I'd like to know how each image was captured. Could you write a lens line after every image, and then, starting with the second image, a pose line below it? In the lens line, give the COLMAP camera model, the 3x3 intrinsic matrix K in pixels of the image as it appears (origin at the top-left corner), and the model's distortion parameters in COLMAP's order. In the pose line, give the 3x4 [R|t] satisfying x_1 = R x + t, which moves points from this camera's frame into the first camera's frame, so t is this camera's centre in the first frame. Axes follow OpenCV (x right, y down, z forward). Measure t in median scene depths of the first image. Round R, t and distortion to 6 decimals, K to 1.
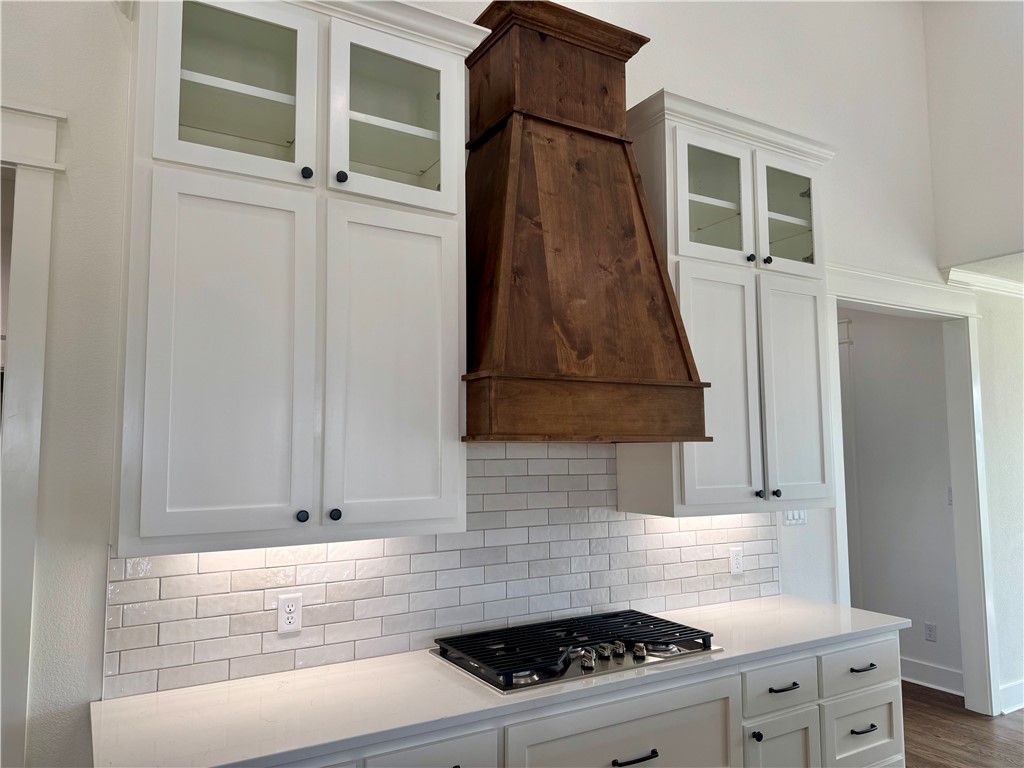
lens RADIAL K [[715.7, 0, 512.0], [0, 715.7, 384.0], [0, 0, 1]] dist [0.082614, -0.108025]
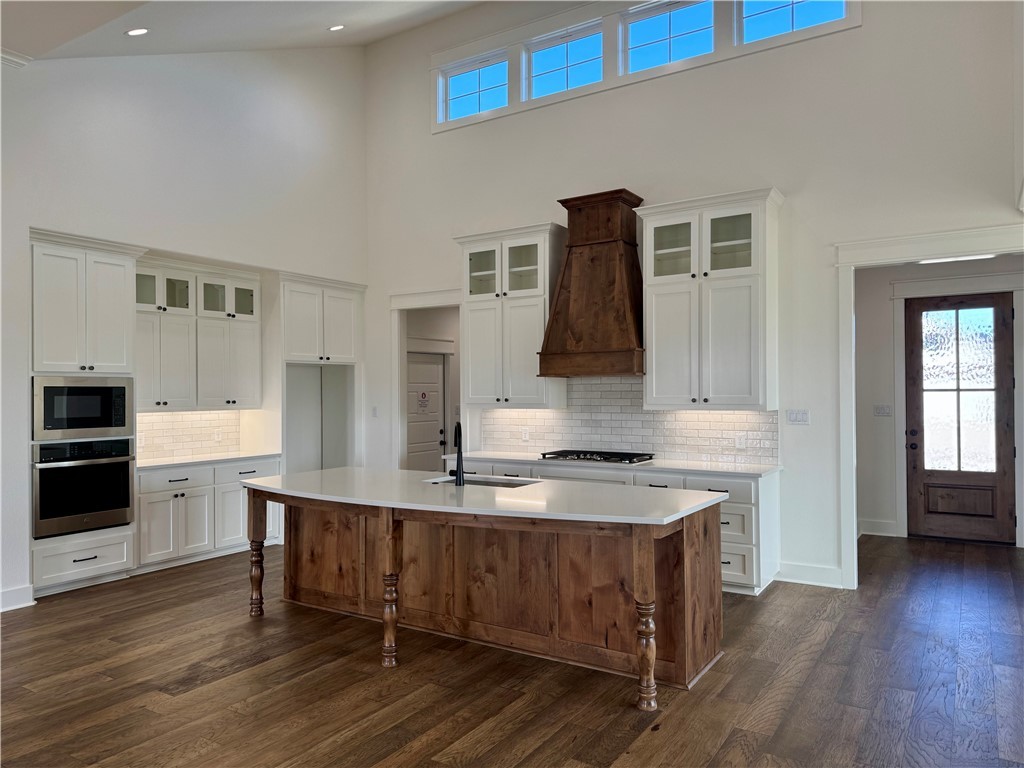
lens RADIAL K [[716.2, 0, 512.0], [0, 716.2, 384.0], [0, 0, 1]] dist [0.131360, -0.184772]
pose [[0.452986, -0.010133, -0.891460, 2.092898], [0.084609, 0.995911, 0.031673, 0.006944], [0.887494, -0.089773, 0.451991, -0.344907]]
